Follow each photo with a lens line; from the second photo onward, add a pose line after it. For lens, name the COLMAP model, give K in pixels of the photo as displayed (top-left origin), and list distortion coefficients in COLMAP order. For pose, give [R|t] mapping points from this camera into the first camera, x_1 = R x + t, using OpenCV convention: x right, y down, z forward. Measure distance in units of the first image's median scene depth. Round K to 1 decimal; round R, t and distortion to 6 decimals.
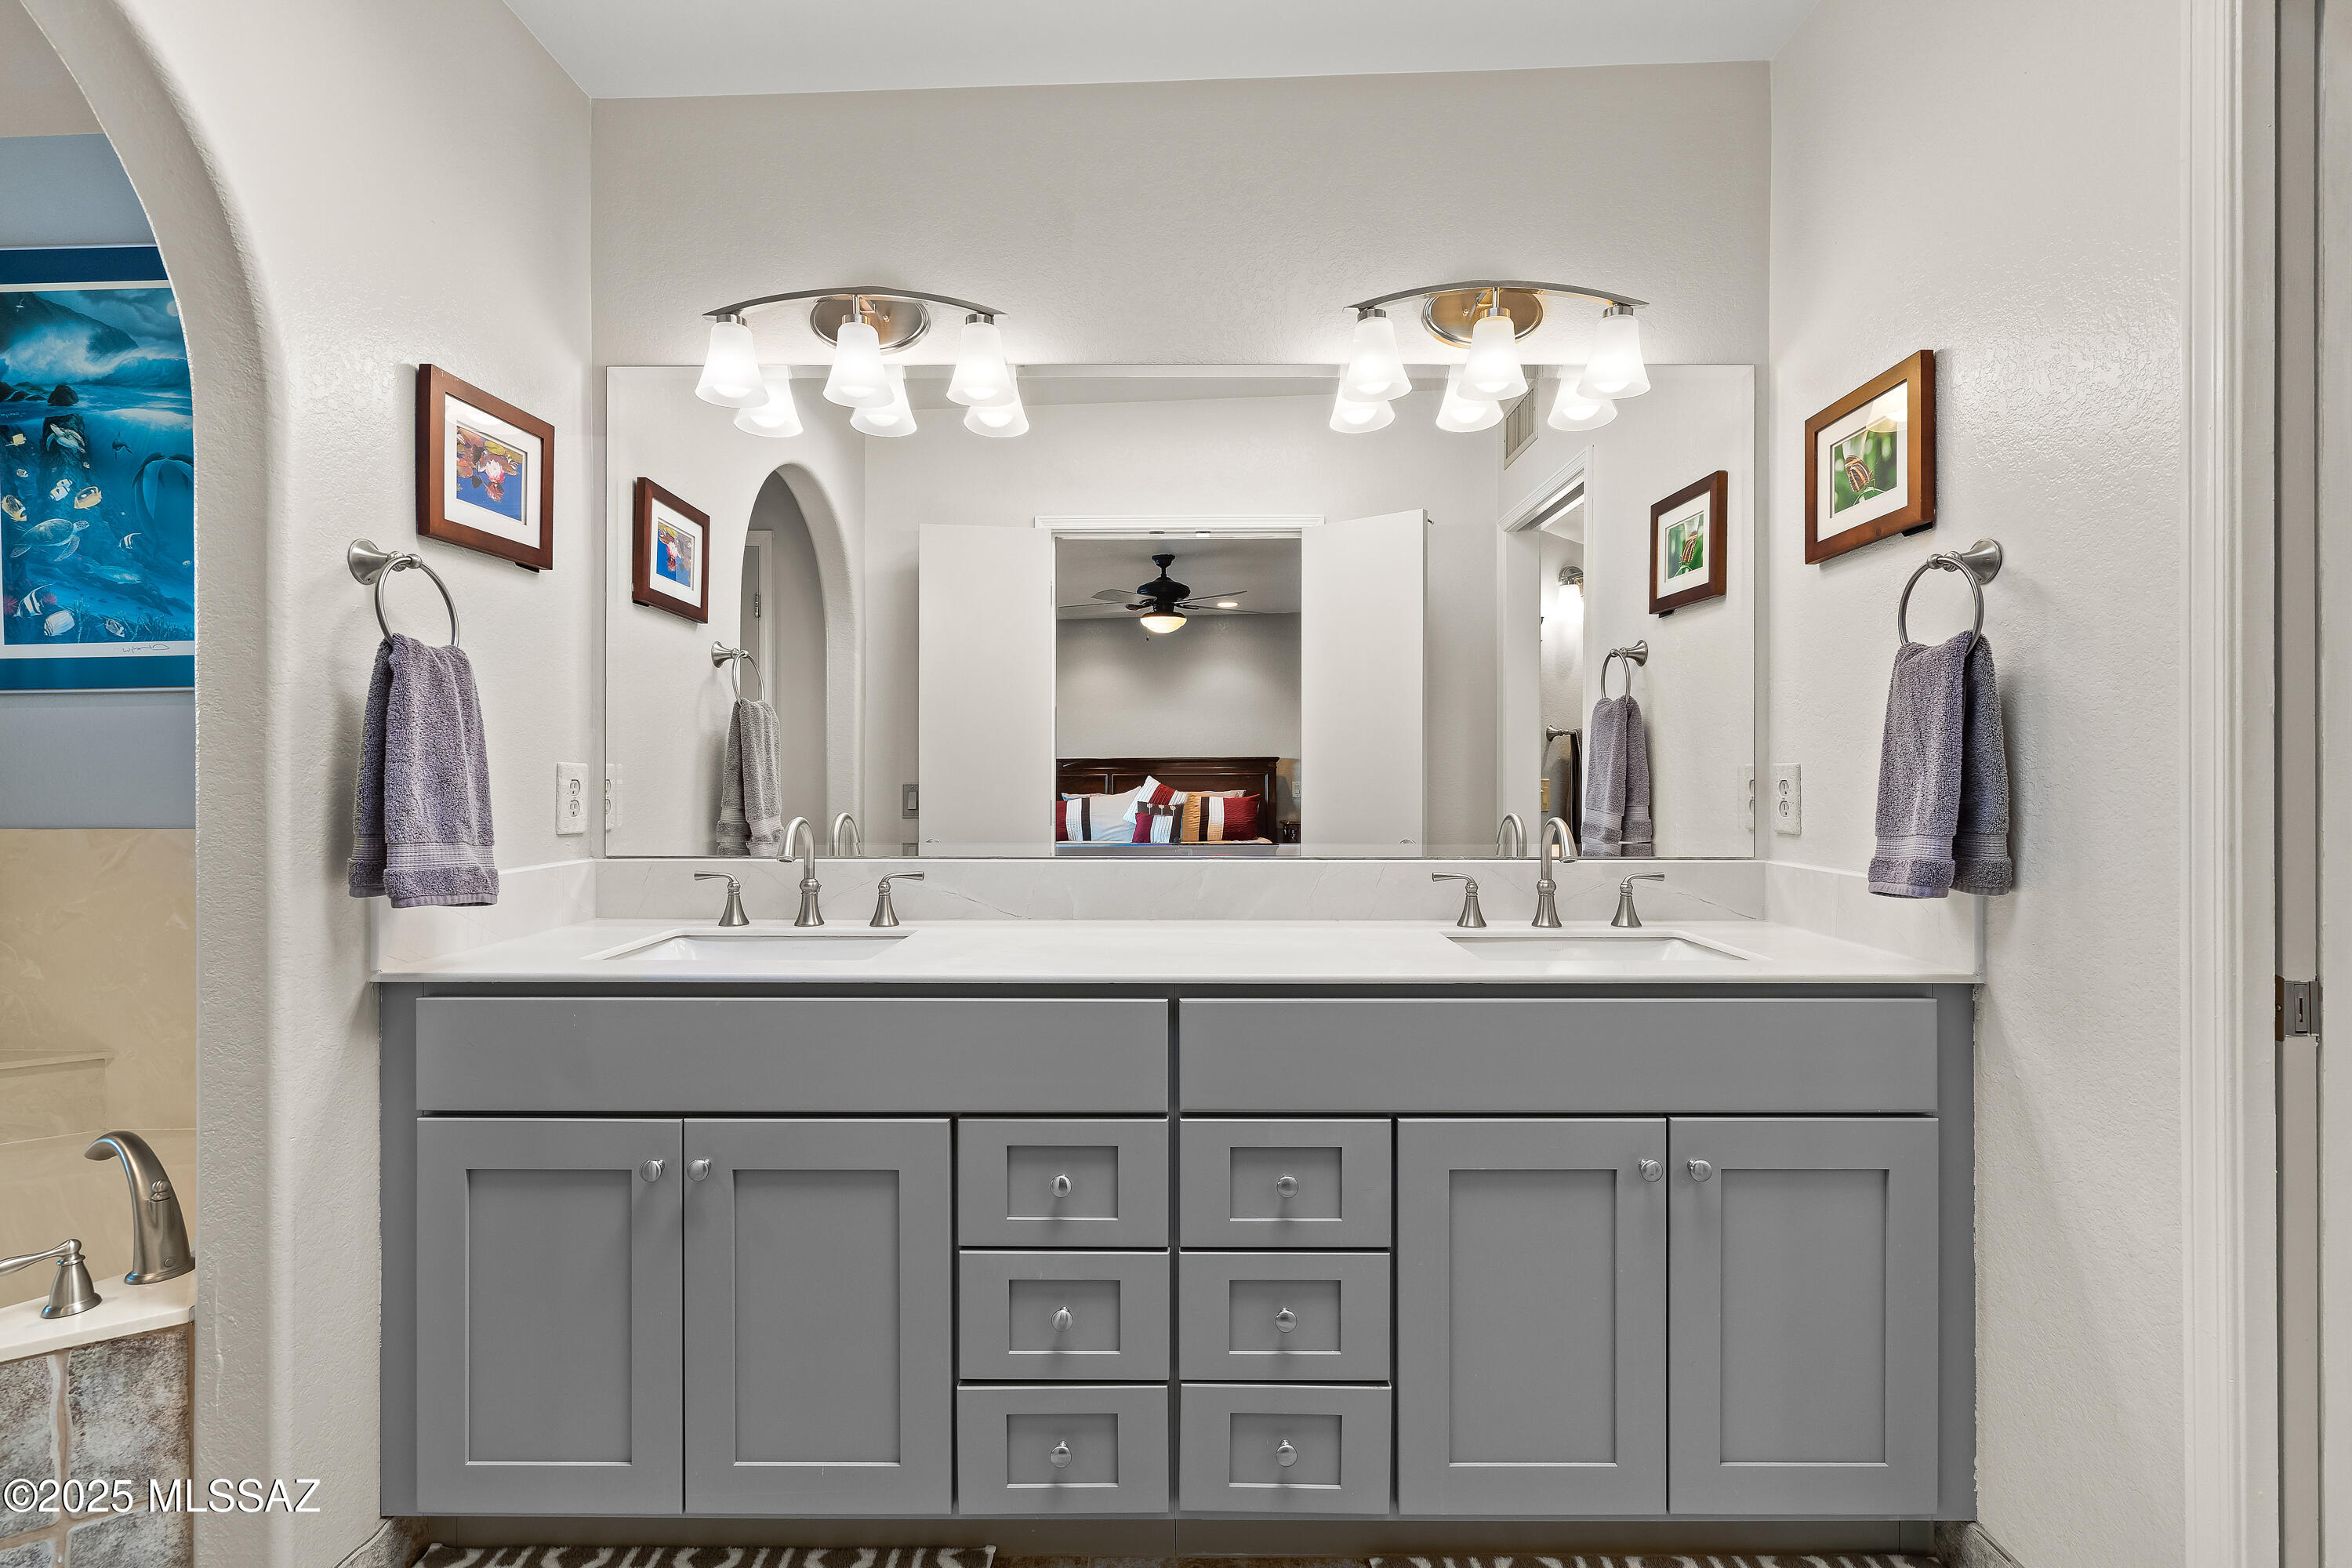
lens RADIAL K [[1073.7, 0, 1179.7], [0, 1073.7, 779.2], [0, 0, 1]] dist [-0.001605, 0.000562]
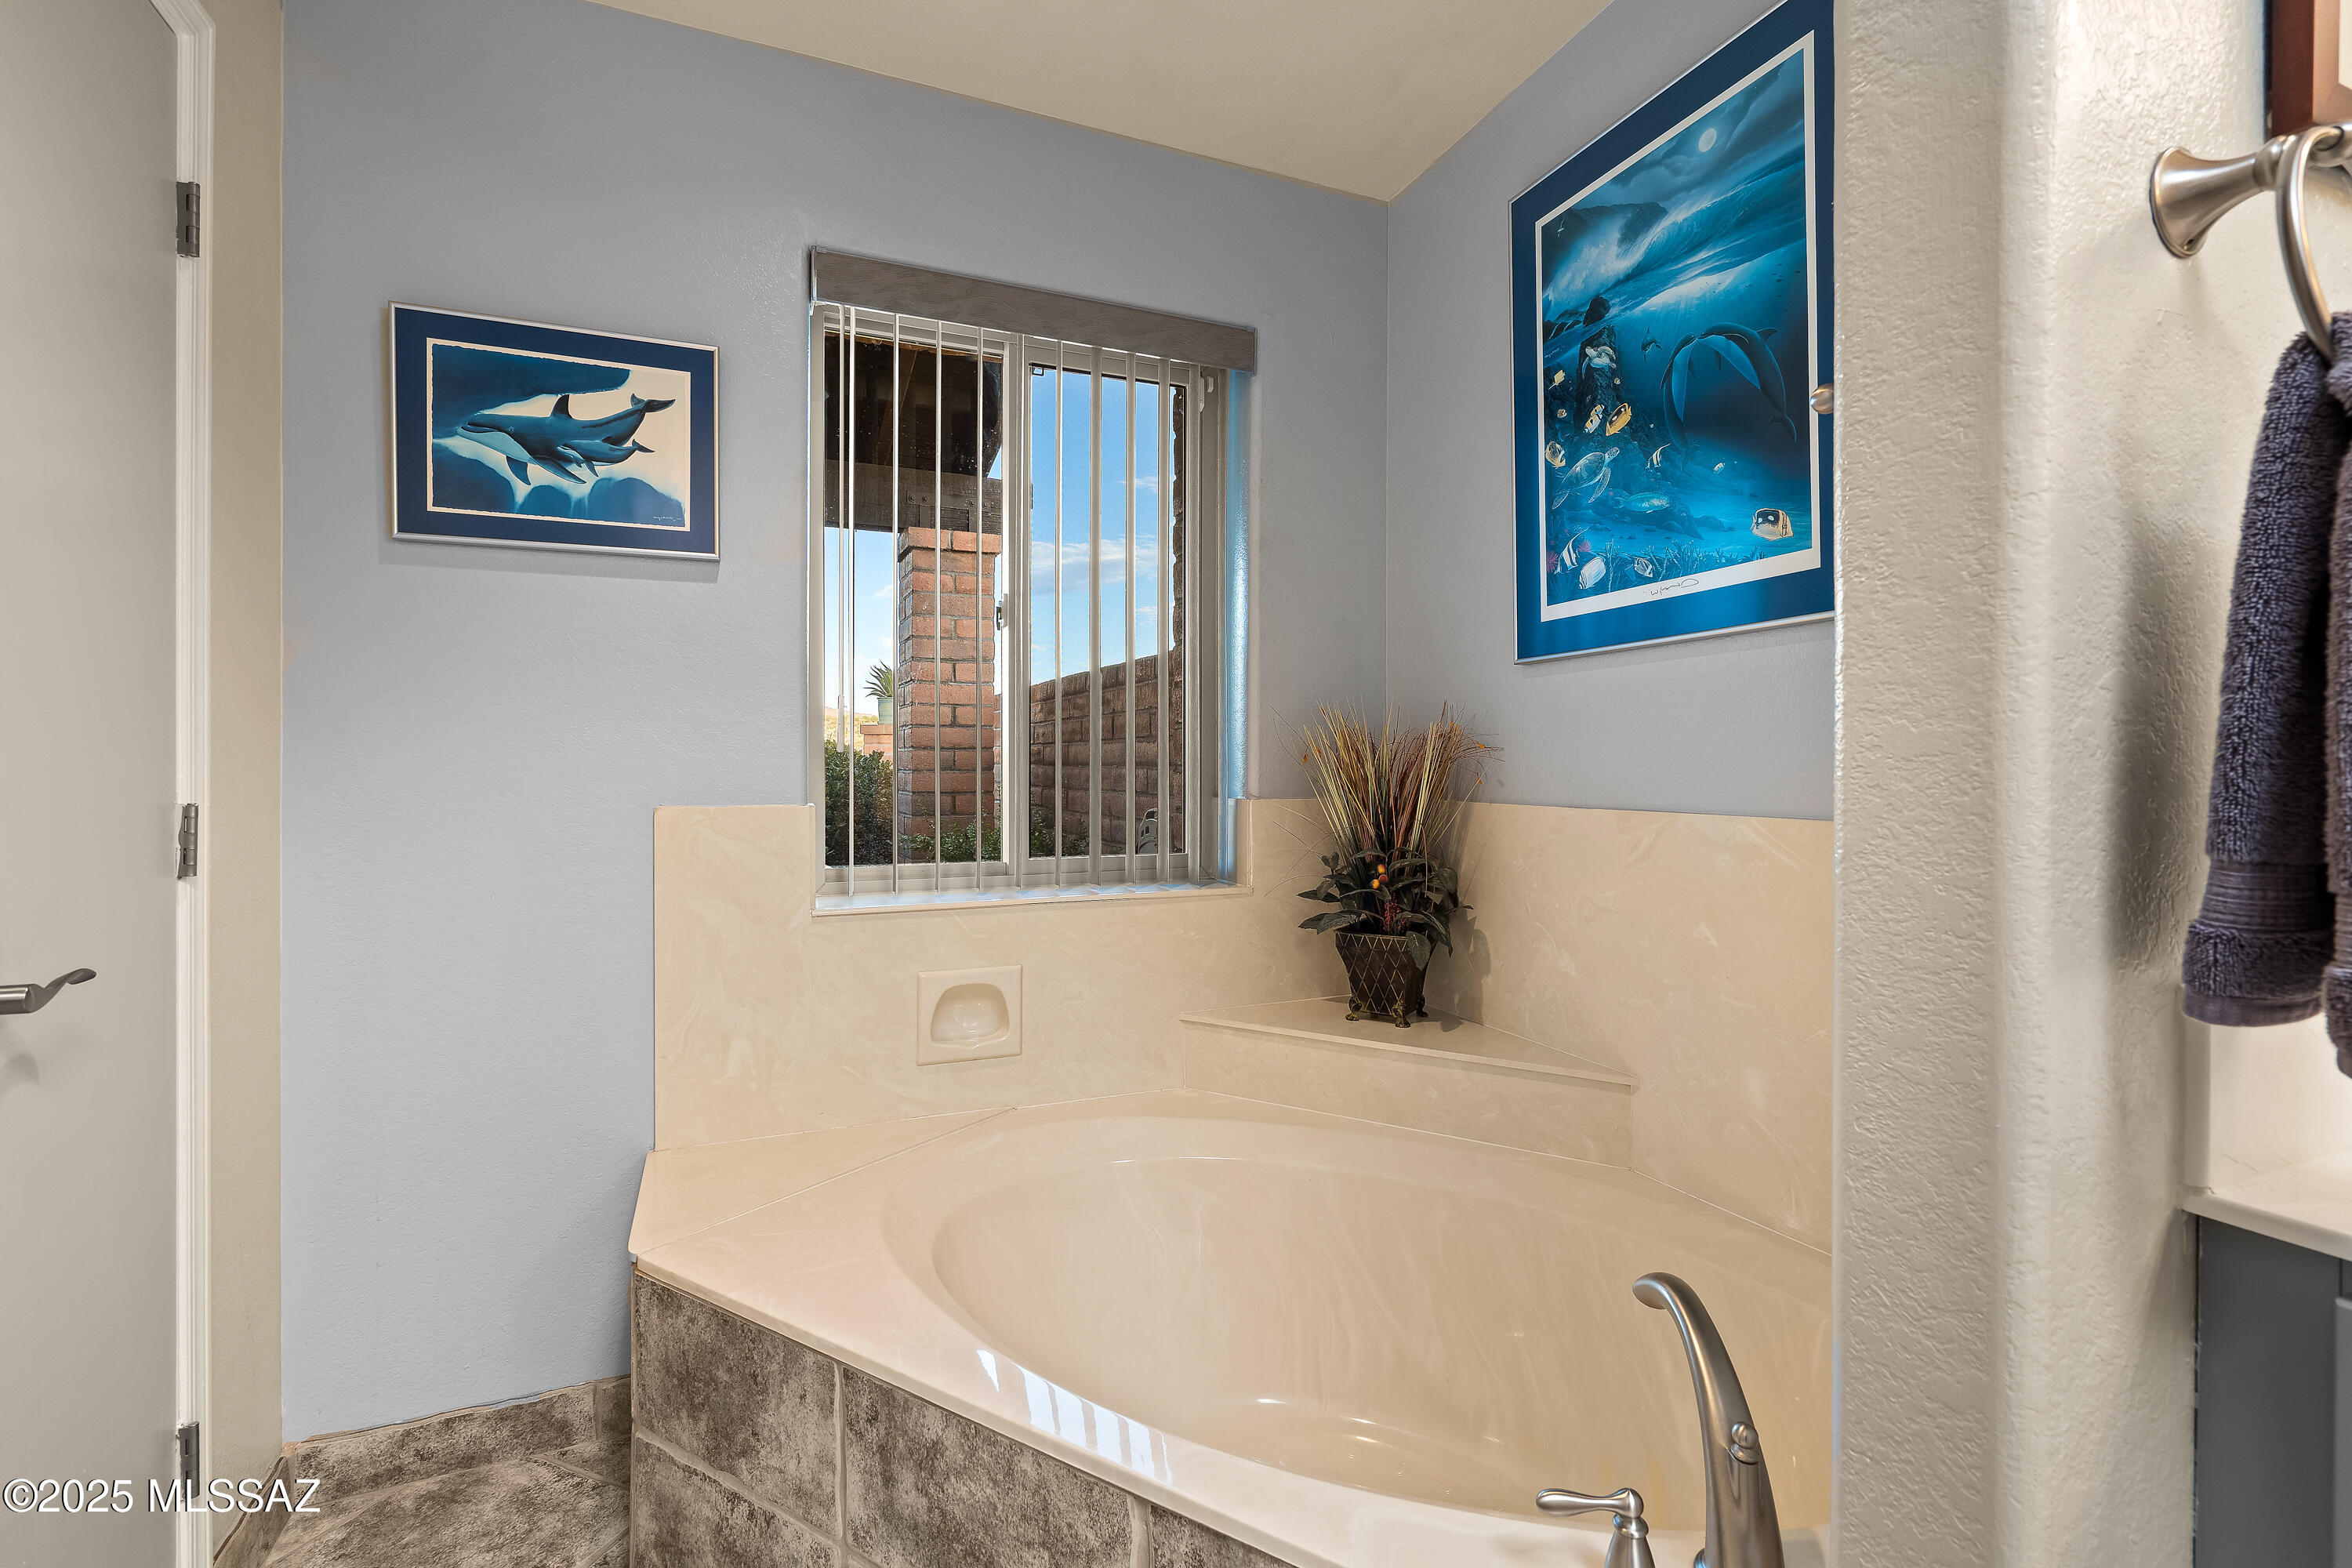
lens RADIAL K [[1073.7, 0, 1173.3], [0, 1073.7, 778.3], [0, 0, 1]] dist [-0.001605, 0.000562]
pose [[0.400193, 0.010476, -0.916371, -0.379120], [-0.000886, 0.999939, 0.011045, 0.012169], [0.916431, -0.003609, 0.400177, 0.337781]]
